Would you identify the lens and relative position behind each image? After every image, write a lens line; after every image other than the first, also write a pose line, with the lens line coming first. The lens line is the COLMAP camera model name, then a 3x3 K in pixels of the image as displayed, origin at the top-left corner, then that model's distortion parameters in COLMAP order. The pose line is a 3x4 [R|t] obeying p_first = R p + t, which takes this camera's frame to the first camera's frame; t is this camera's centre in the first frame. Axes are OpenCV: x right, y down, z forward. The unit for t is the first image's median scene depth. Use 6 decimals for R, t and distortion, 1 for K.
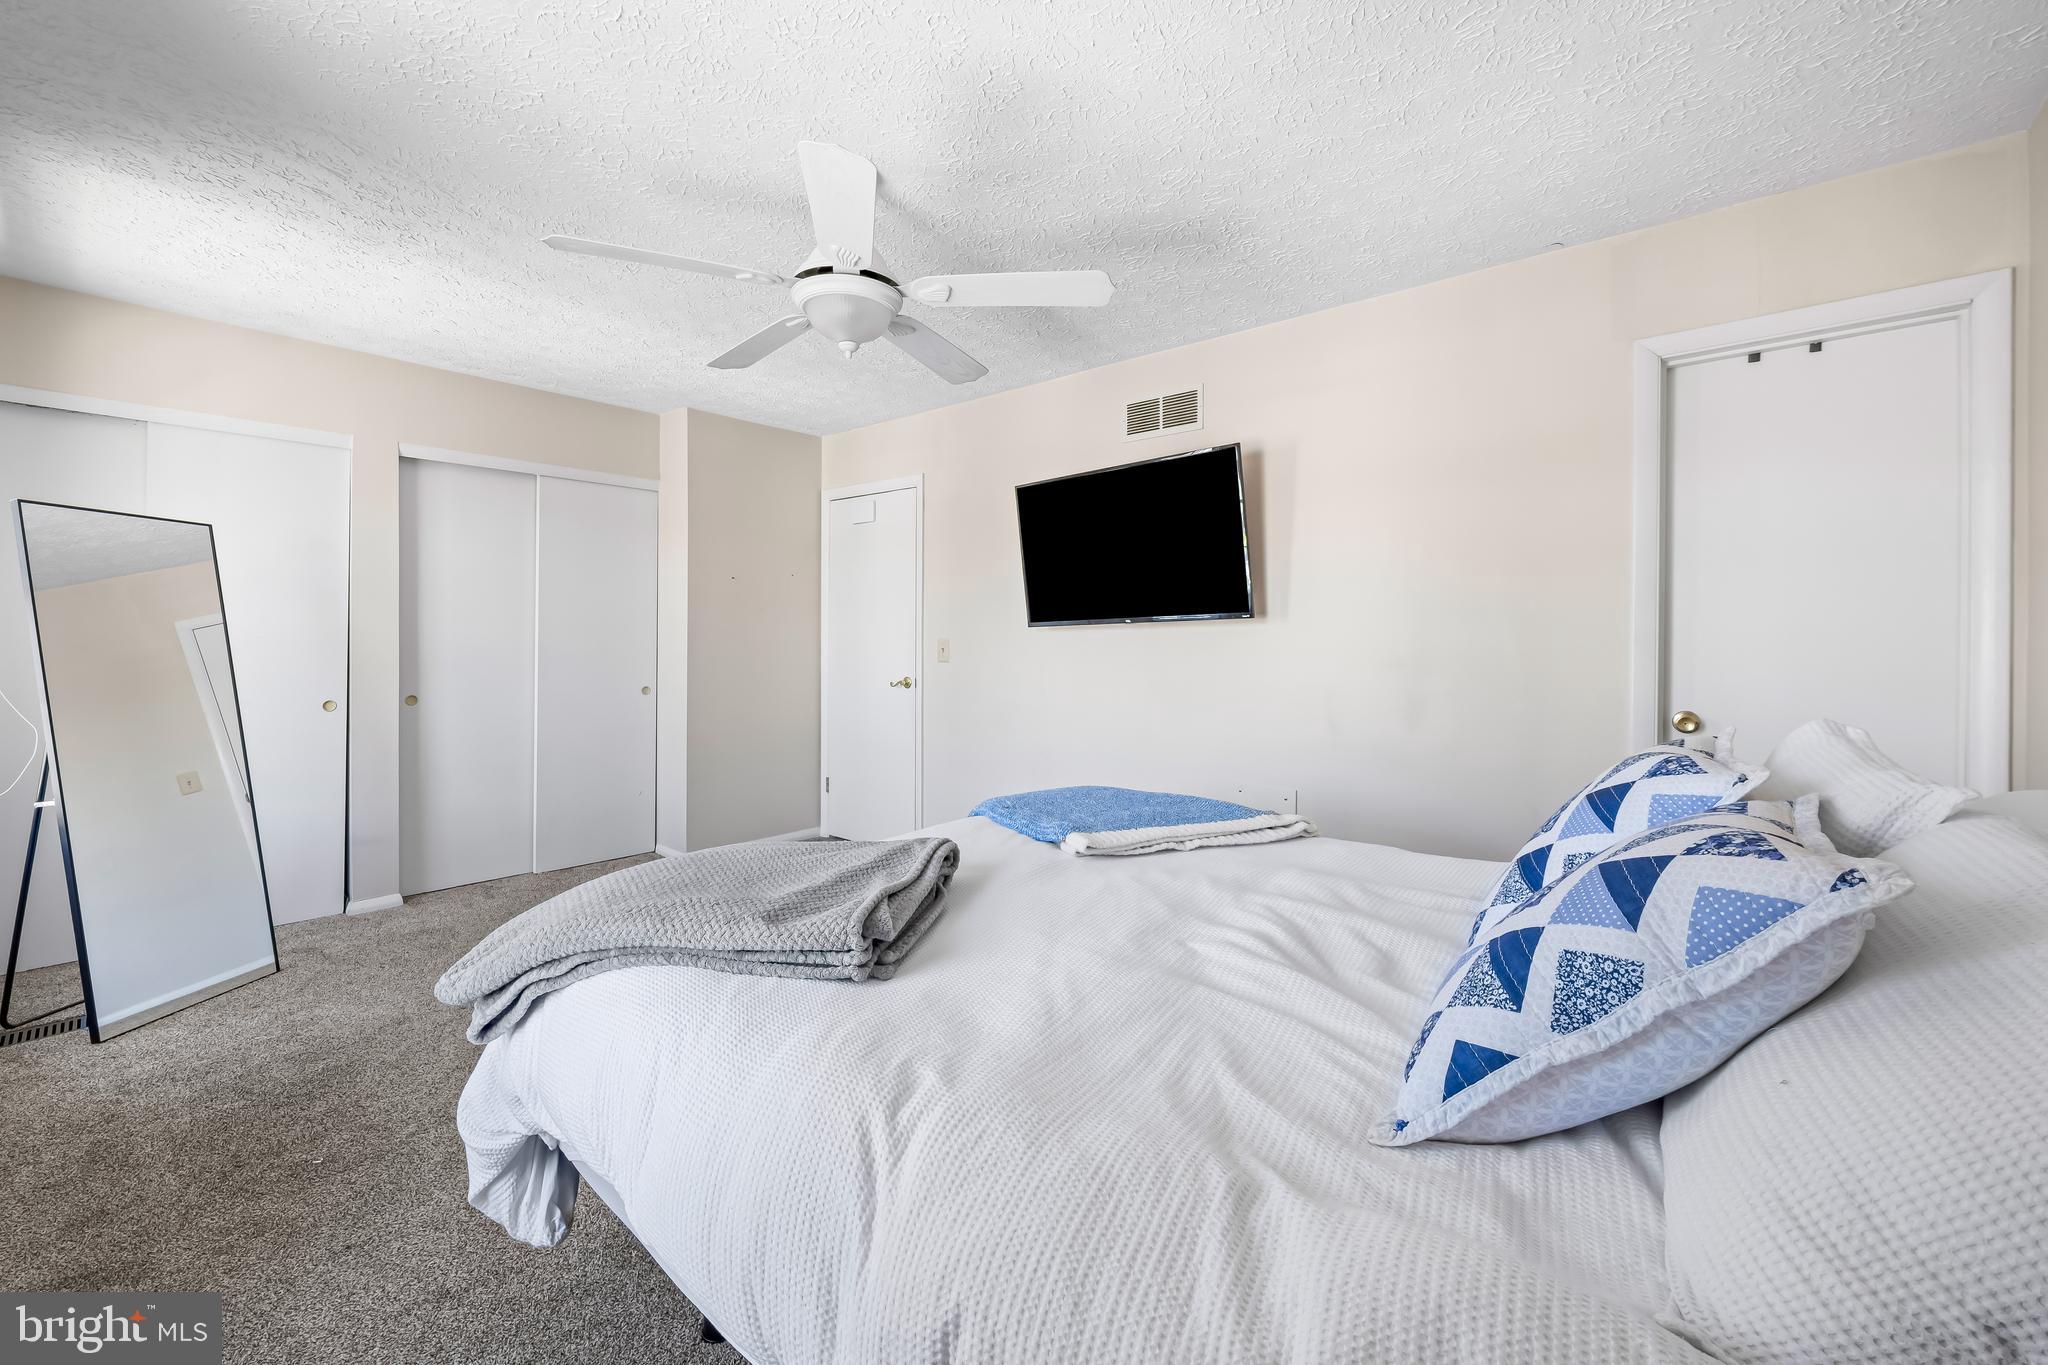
lens RADIAL K [[827.7, 0, 1021.3], [0, 827.7, 665.3], [0, 0, 1]] dist [-0.001119, 0.000038]
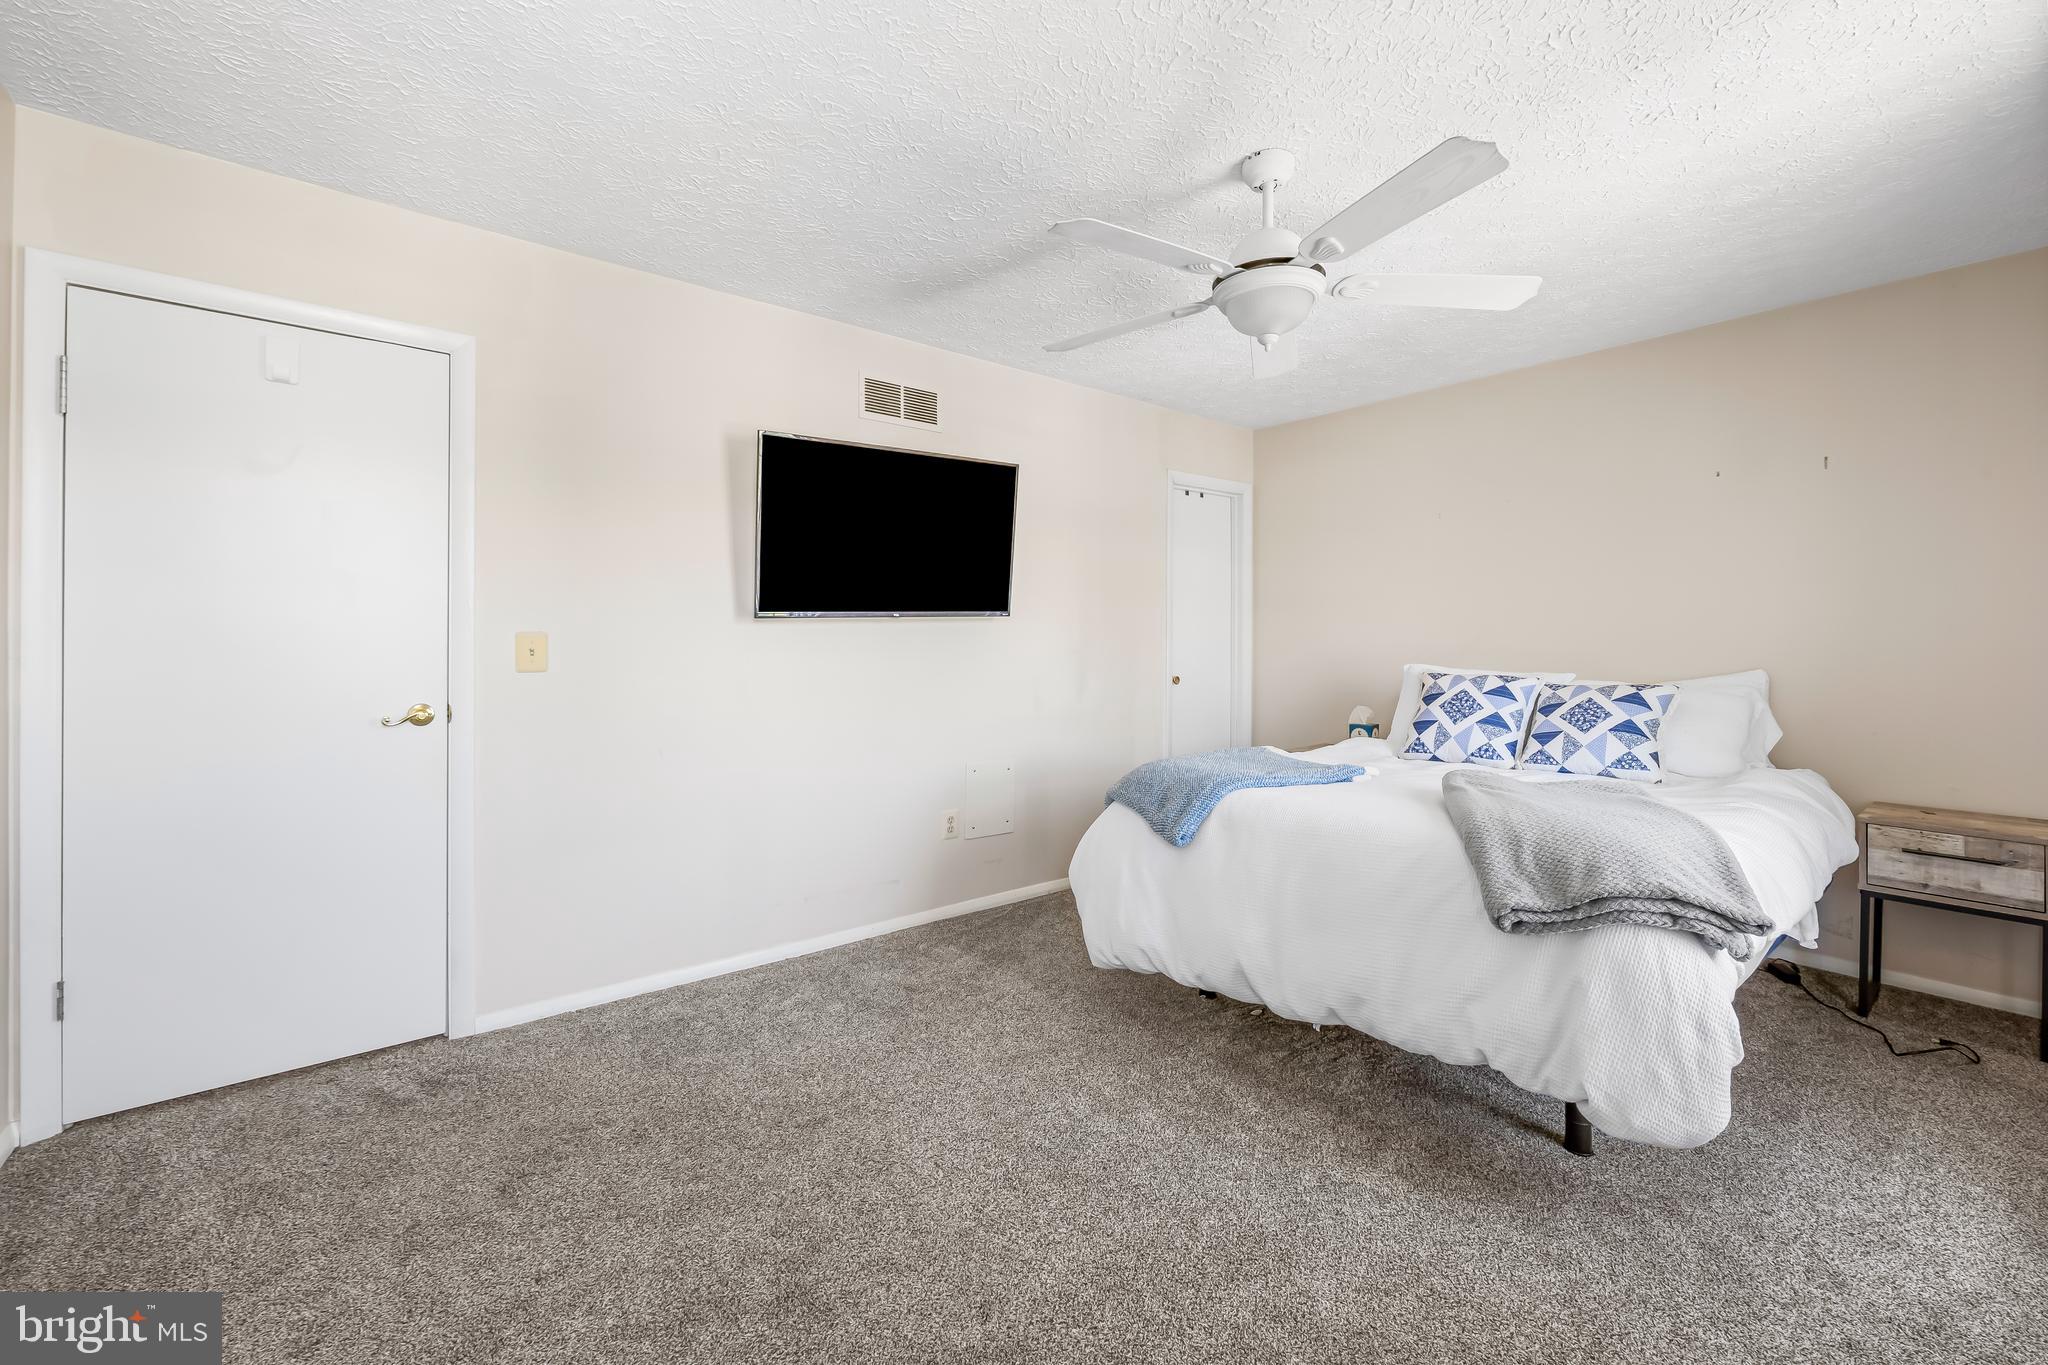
lens RADIAL K [[827.7, 0, 1021.3], [0, 827.7, 665.3], [0, 0, 1]] dist [-0.001119, 0.000038]
pose [[0.159904, -0.050693, 0.985830, -0.764556], [0.026556, 0.998540, 0.047039, -0.033793], [-0.986775, 0.018658, 0.161016, 0.683328]]
